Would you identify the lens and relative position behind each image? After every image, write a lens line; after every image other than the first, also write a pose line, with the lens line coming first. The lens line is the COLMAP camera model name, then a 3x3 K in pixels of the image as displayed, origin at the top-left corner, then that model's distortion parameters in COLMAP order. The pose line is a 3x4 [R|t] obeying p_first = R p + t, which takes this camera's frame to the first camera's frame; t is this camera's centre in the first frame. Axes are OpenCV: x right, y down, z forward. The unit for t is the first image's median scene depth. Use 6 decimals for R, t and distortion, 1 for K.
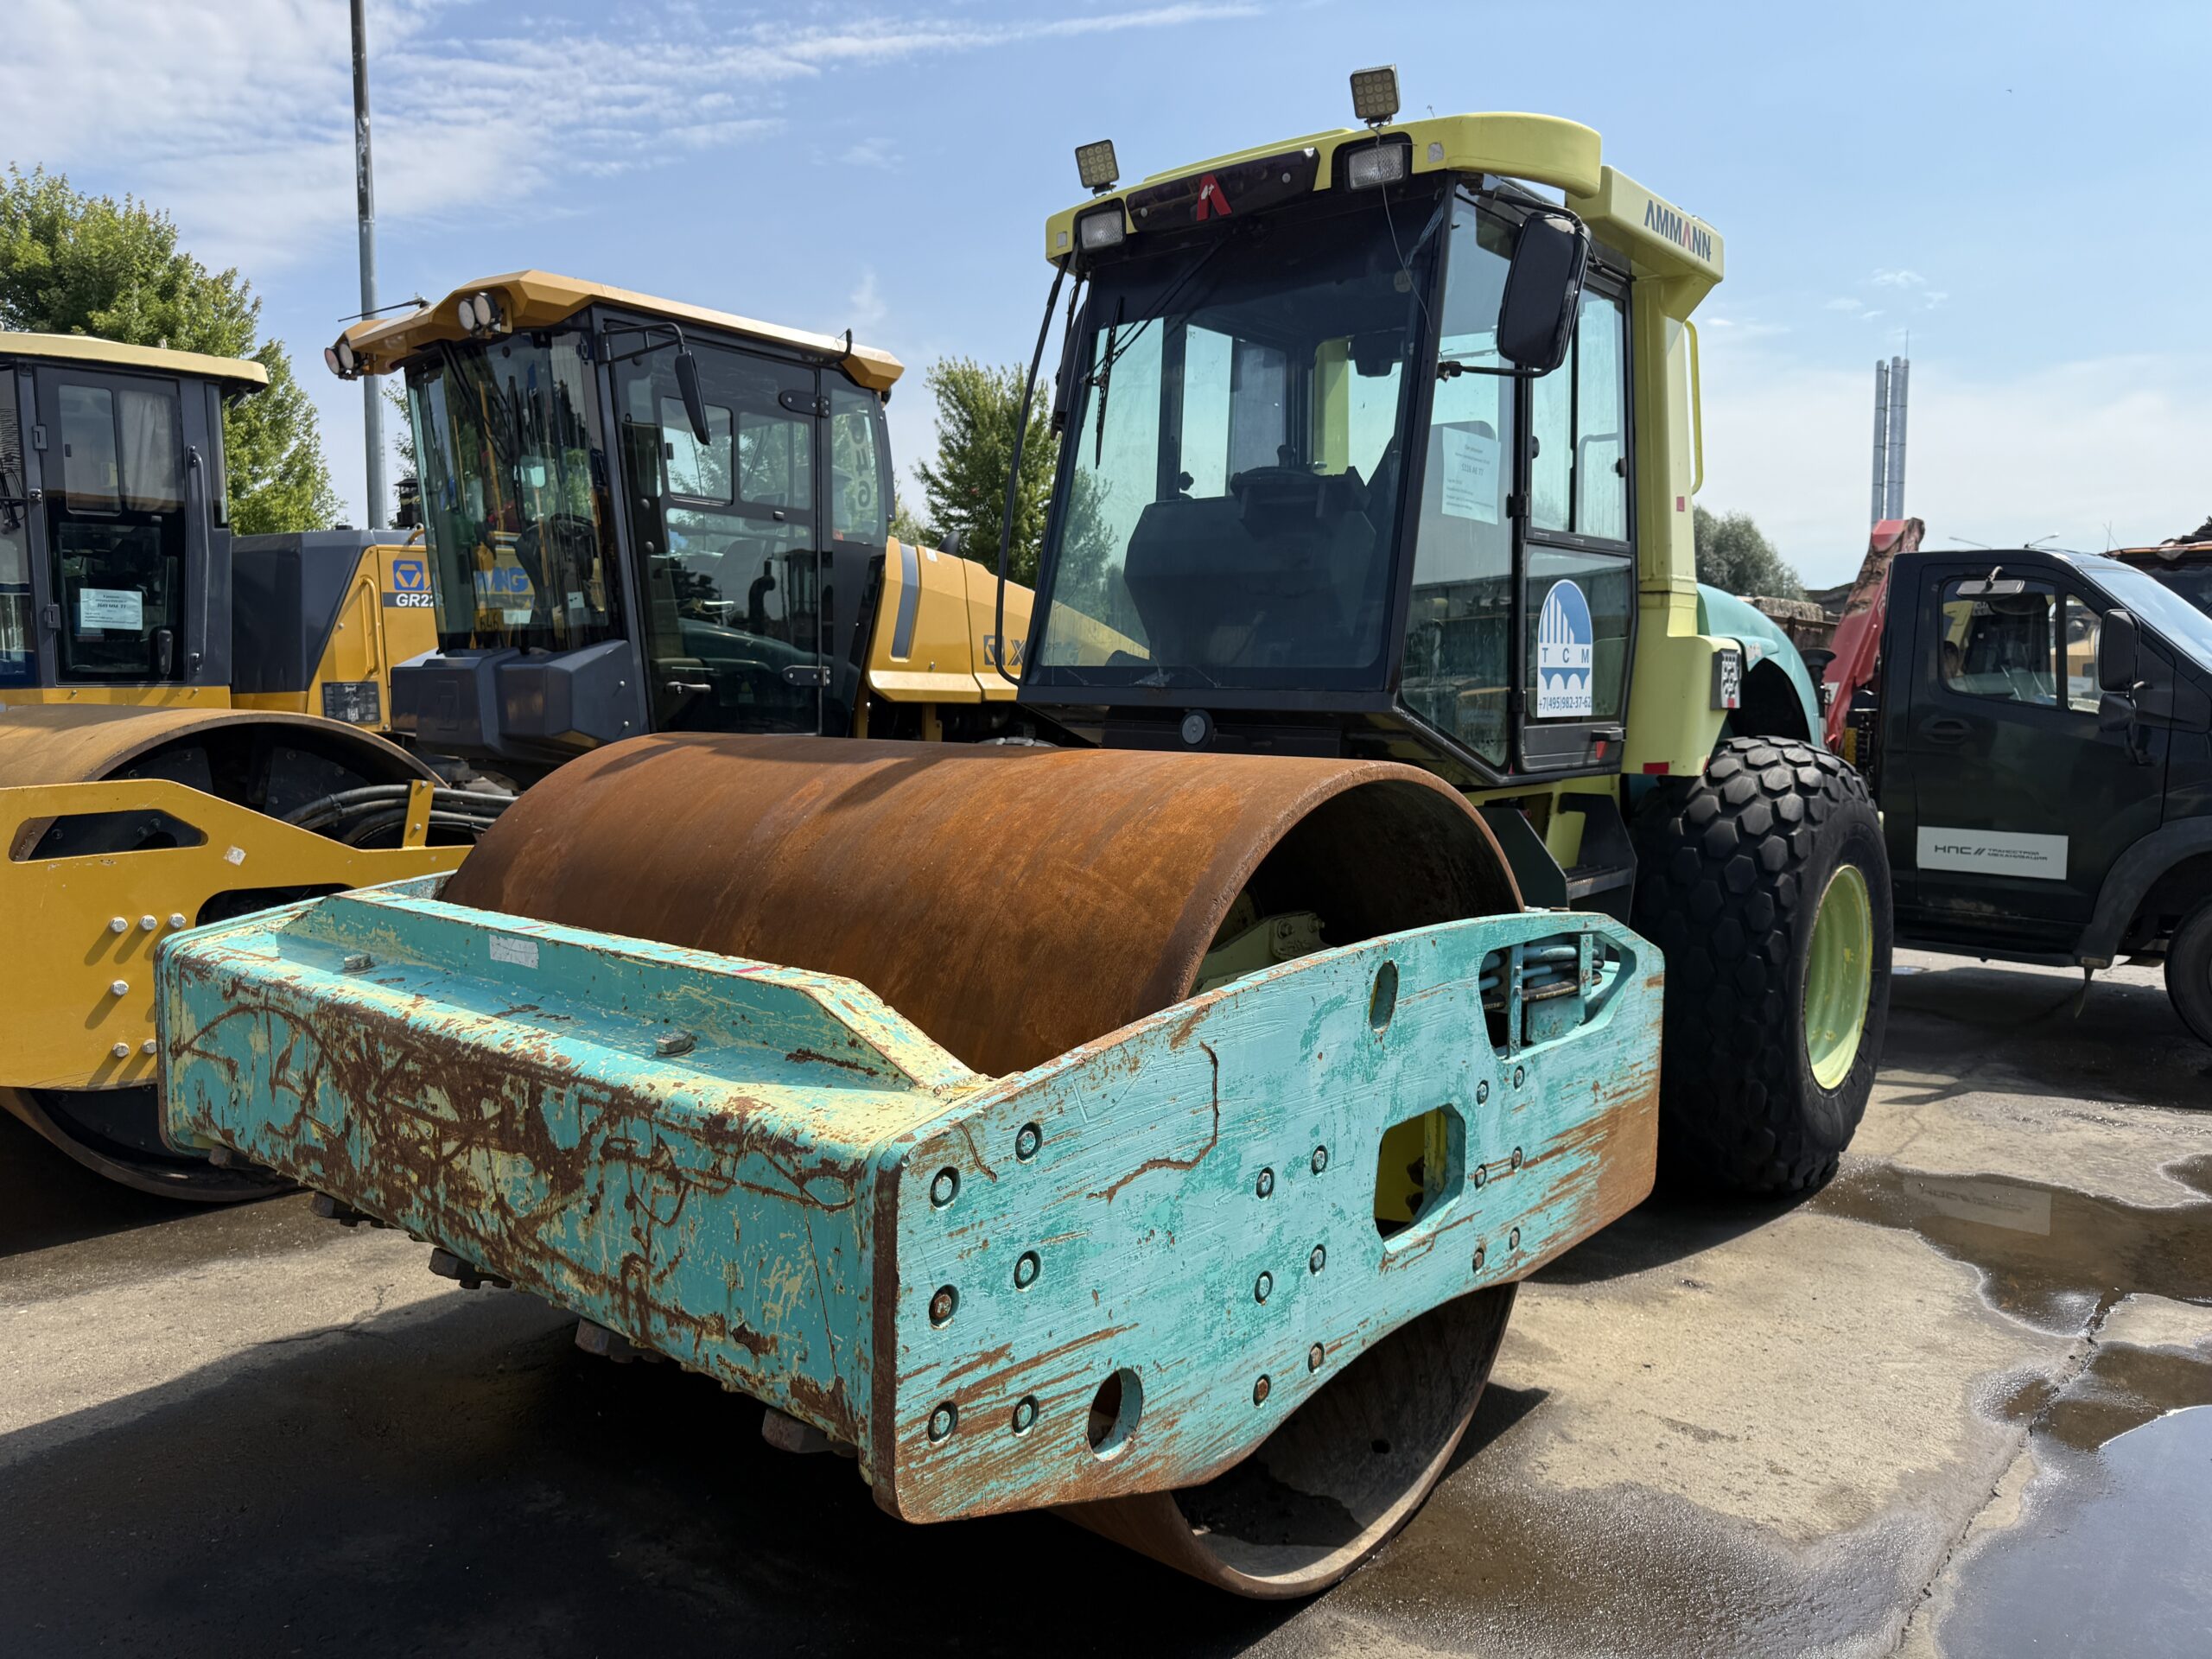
lens RADIAL K [[1577.0, 0, 1100.6], [0, 1577.0, 828.8], [0, 0, 1]] dist [-0.002102, -0.000240]
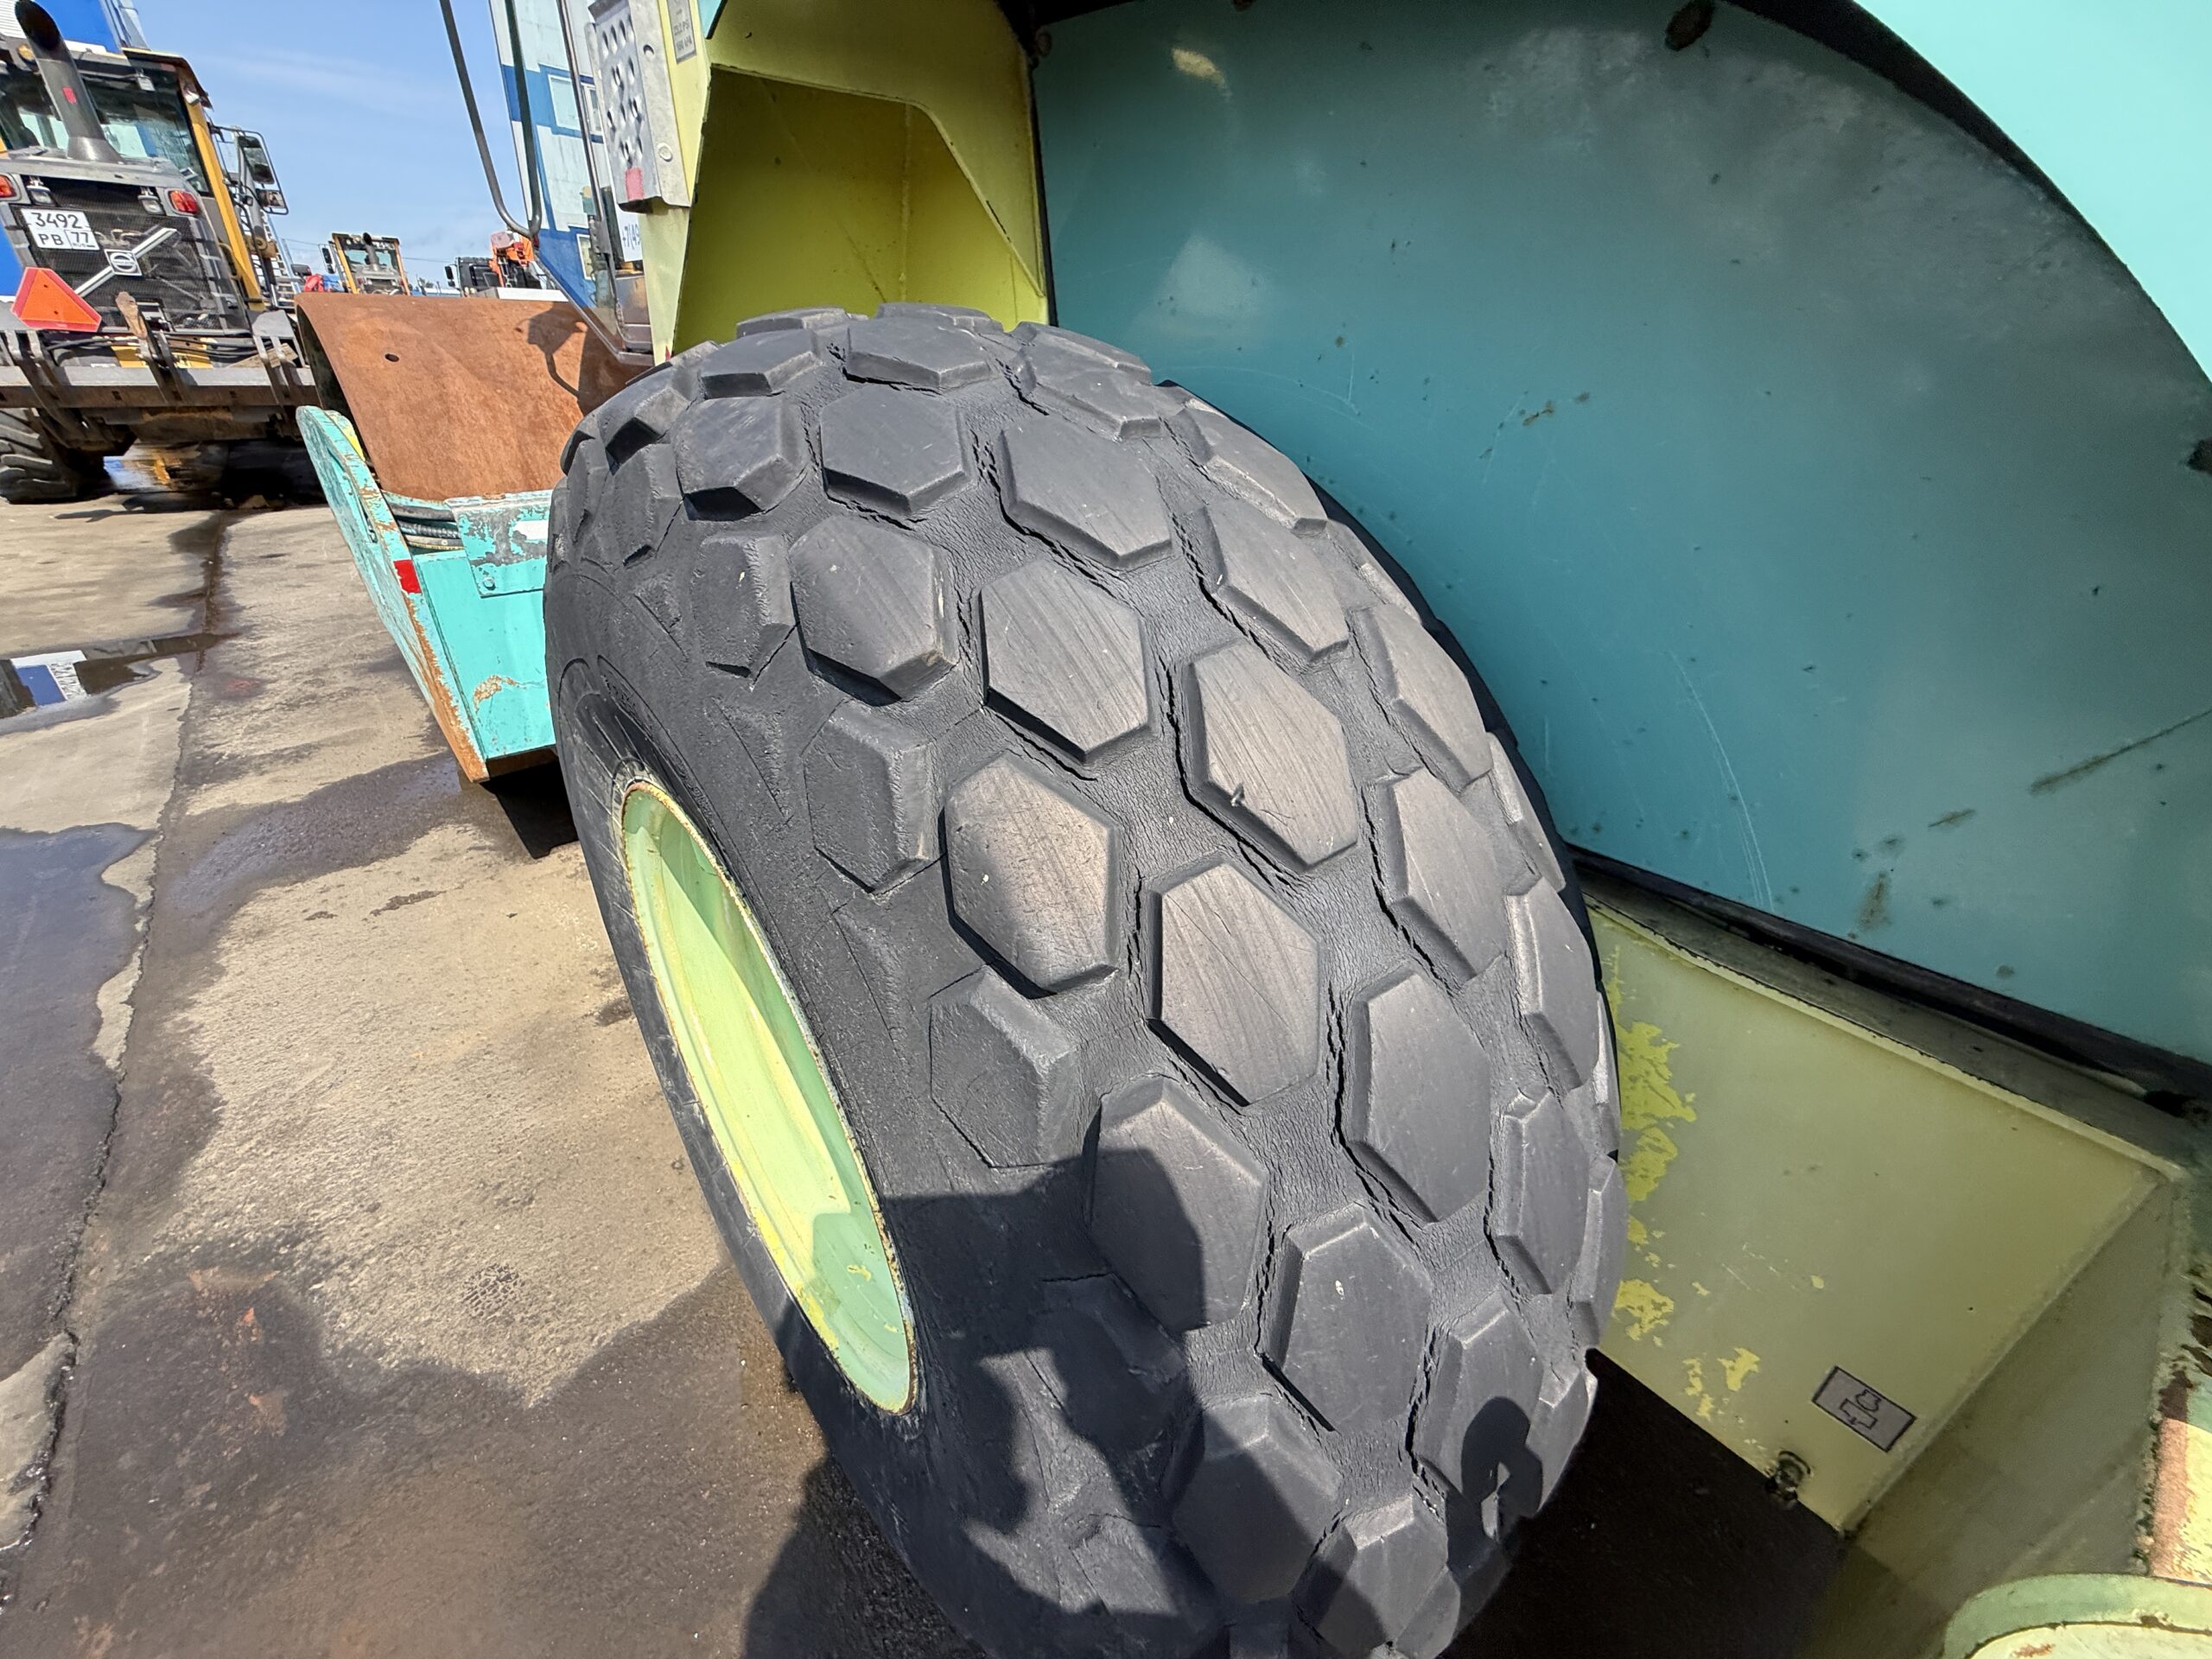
lens RADIAL K [[881.1, 0, 1098.7], [0, 881.1, 830.0], [0, 0, 1]] dist [-0.000034, 0.000228]
pose [[-0.156837, 0.478086, -0.864197, 0.839493], [-0.111689, 0.860826, 0.496491, -0.084680], [0.981289, 0.174390, -0.081612, 1.522476]]
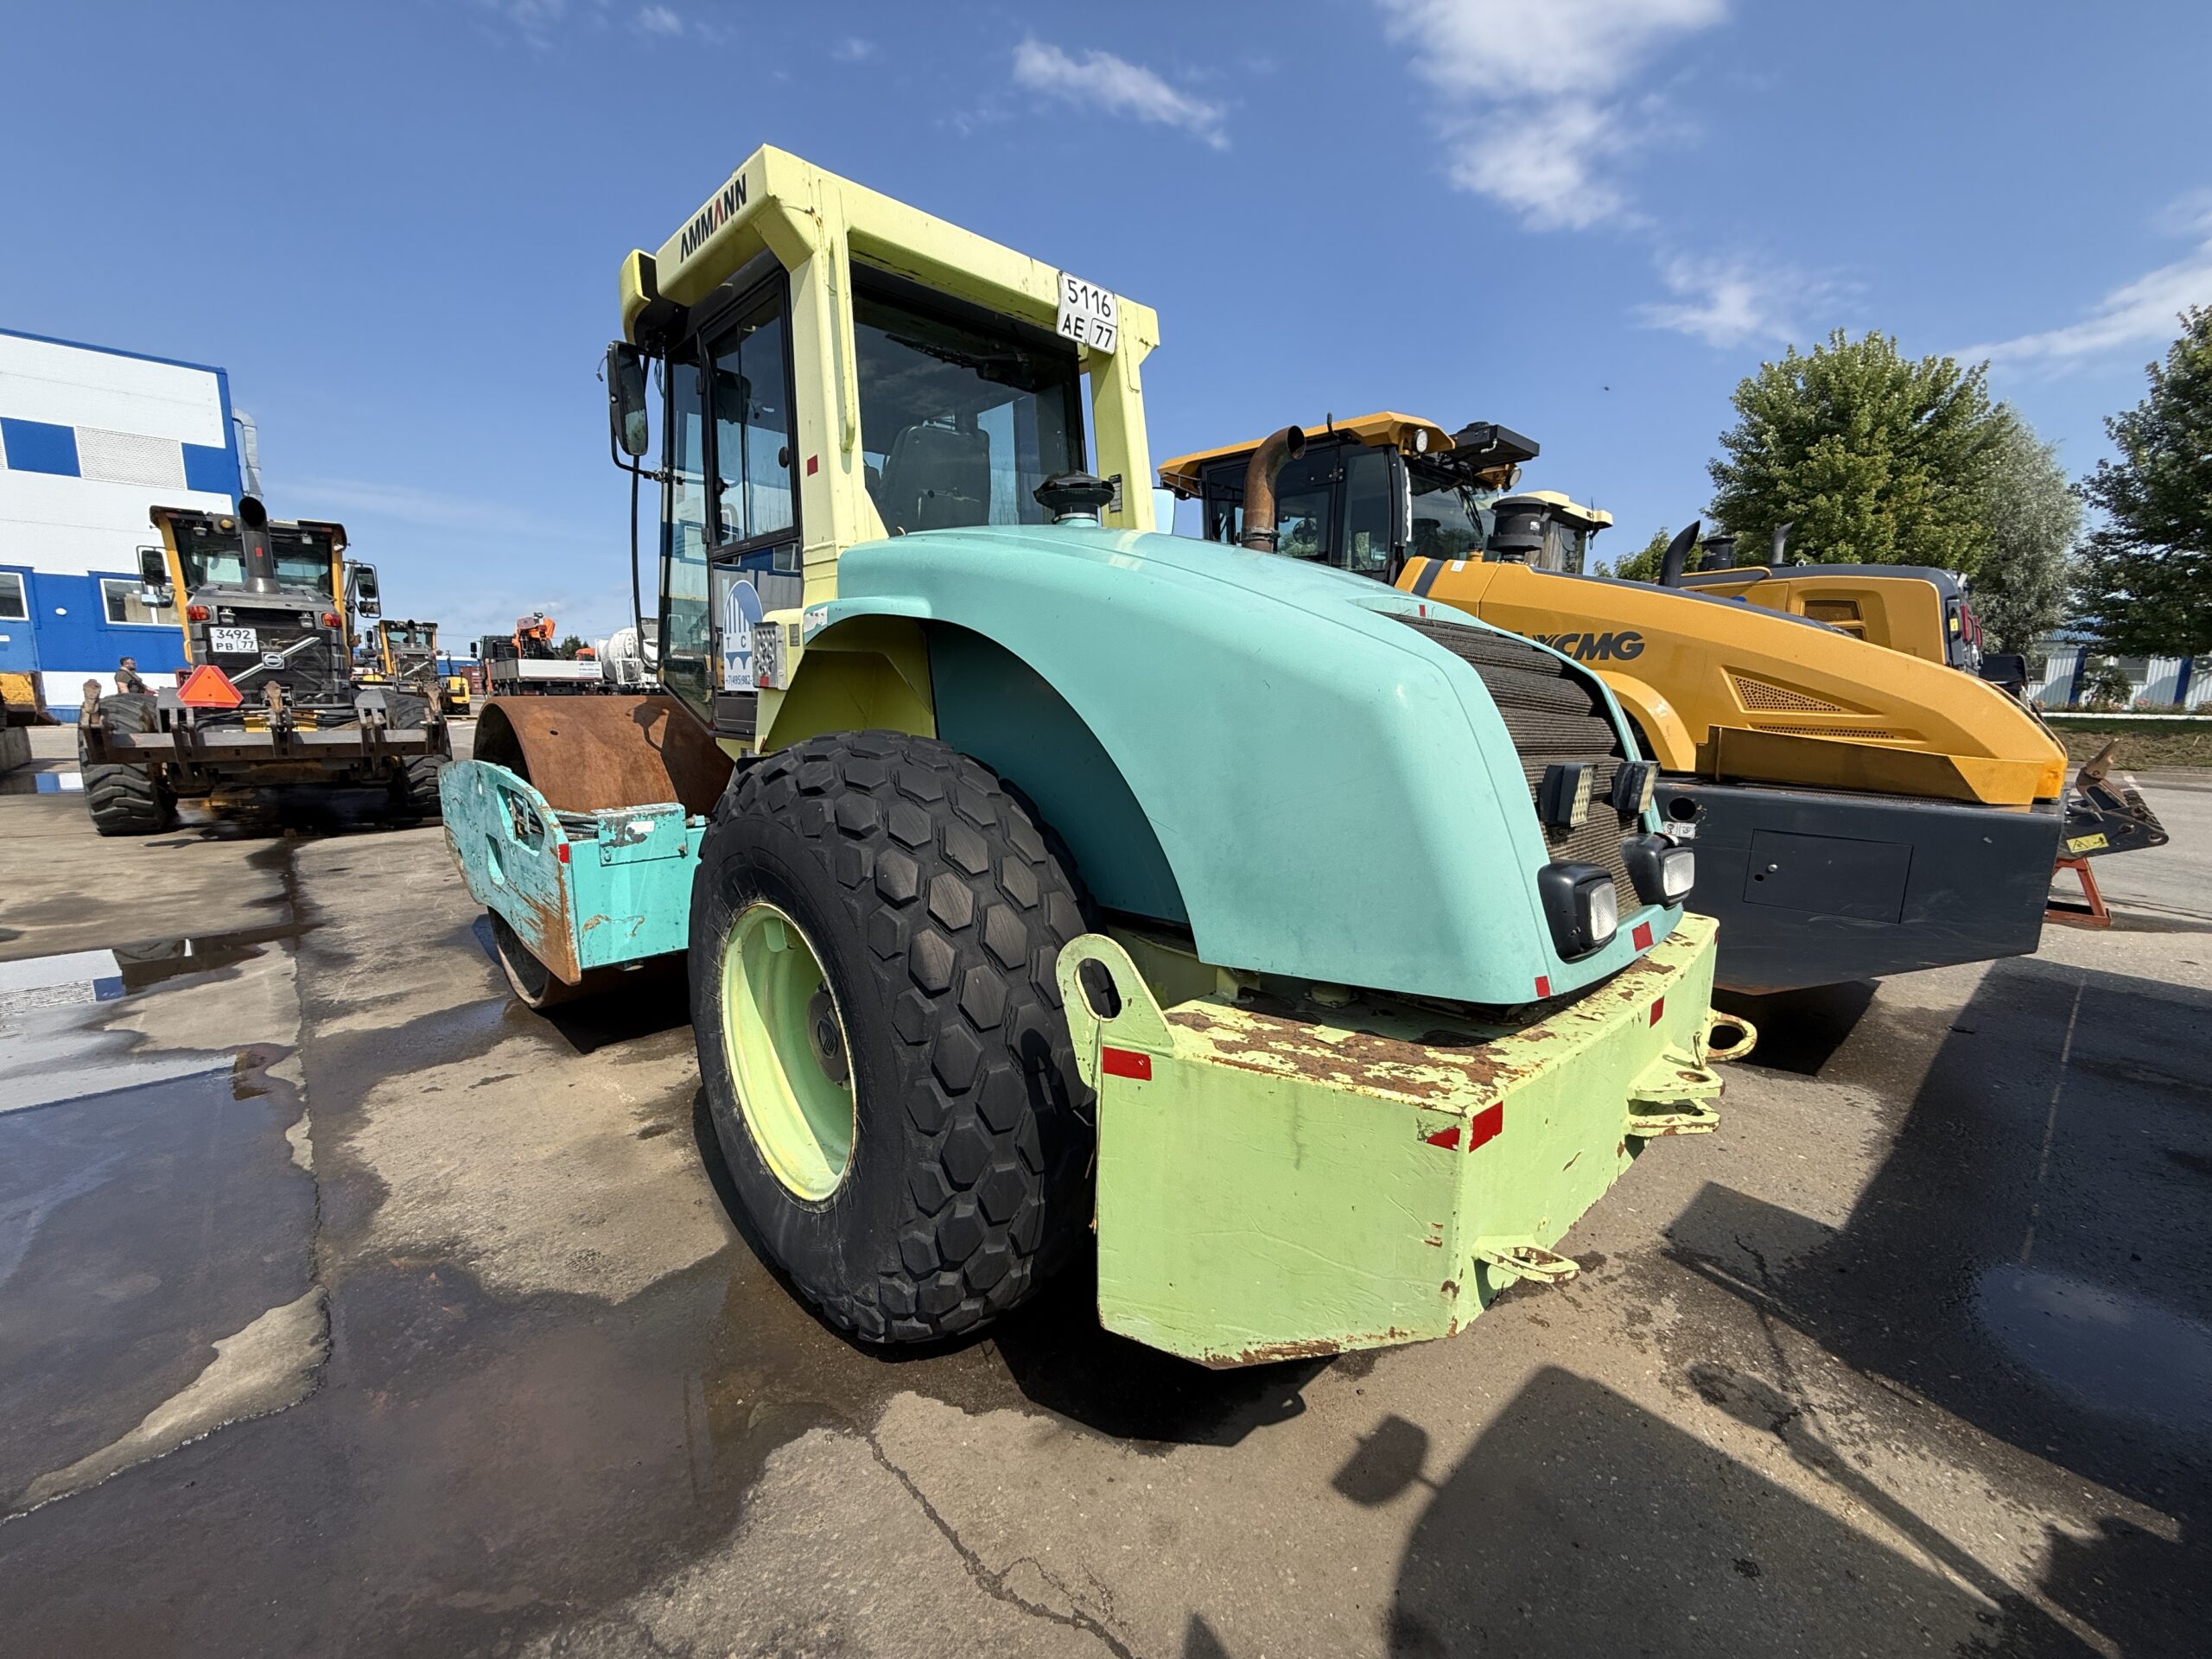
lens RADIAL K [[881.1, 0, 1101.5], [0, 881.1, 832.3], [0, 0, 1]] dist [-0.000034, 0.000228]
pose [[-0.095136, 0.159519, -0.982600, 1.199182], [-0.100492, 0.980496, 0.168907, -0.132498], [0.990379, 0.114812, -0.077250, 1.650428]]
